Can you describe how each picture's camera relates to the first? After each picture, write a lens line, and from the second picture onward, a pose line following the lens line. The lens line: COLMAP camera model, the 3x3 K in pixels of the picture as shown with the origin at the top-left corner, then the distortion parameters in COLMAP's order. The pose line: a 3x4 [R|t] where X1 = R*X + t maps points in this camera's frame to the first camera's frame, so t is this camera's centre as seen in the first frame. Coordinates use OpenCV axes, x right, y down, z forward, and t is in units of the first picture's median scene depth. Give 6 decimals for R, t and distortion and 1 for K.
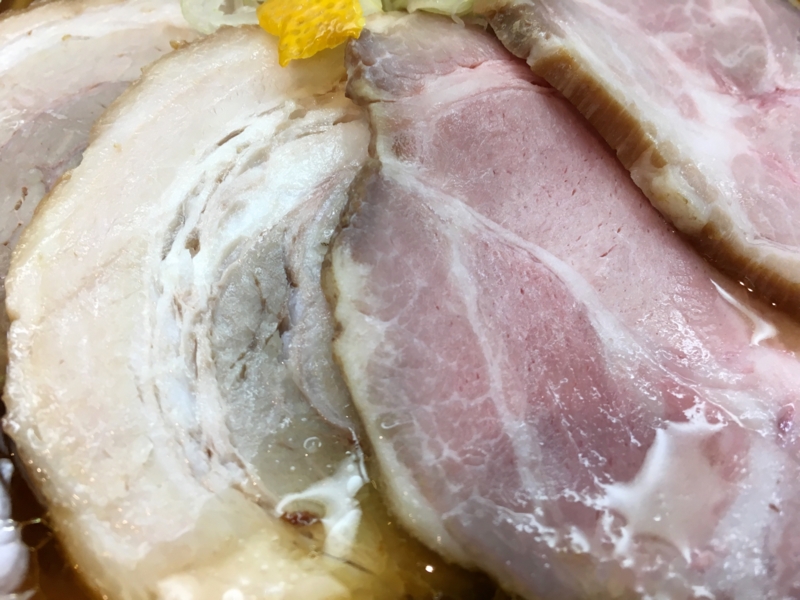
lens RADIAL K [[707.5, 0, 400.0], [0, 707.5, 300.0], [0, 0, 1]] dist [0.073688, -0.160820]
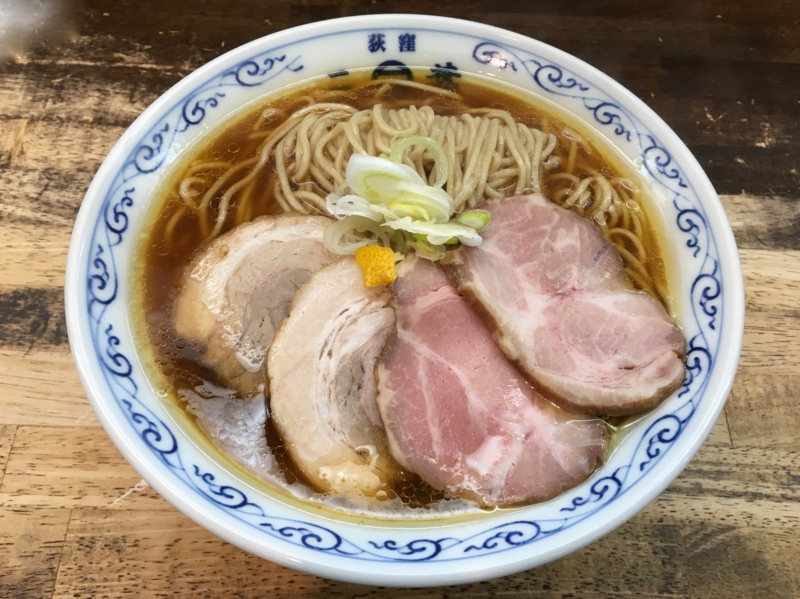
lens RADIAL K [[749.7, 0, 396.6], [0, 749.7, 278.8], [0, 0, 1]] dist [0.063211, -0.006741]
pose [[0.995541, 0.086269, -0.038147, 0.064775], [-0.081960, 0.991311, 0.102888, -0.711894], [0.046692, -0.099303, 0.993961, -1.953927]]
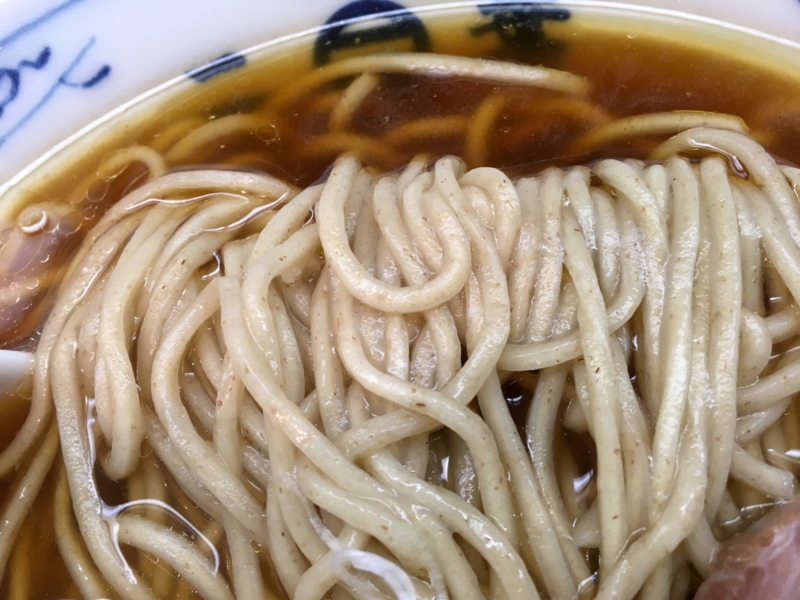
lens RADIAL K [[707.5, 0, 400.0], [0, 707.5, 300.0], [0, 0, 1]] dist [0.073688, -0.160820]
pose [[0.994056, -0.038396, -0.101872, -0.031692], [0.070174, 0.941393, 0.329933, -1.345451], [0.083234, -0.335120, 0.938492, 0.688735]]
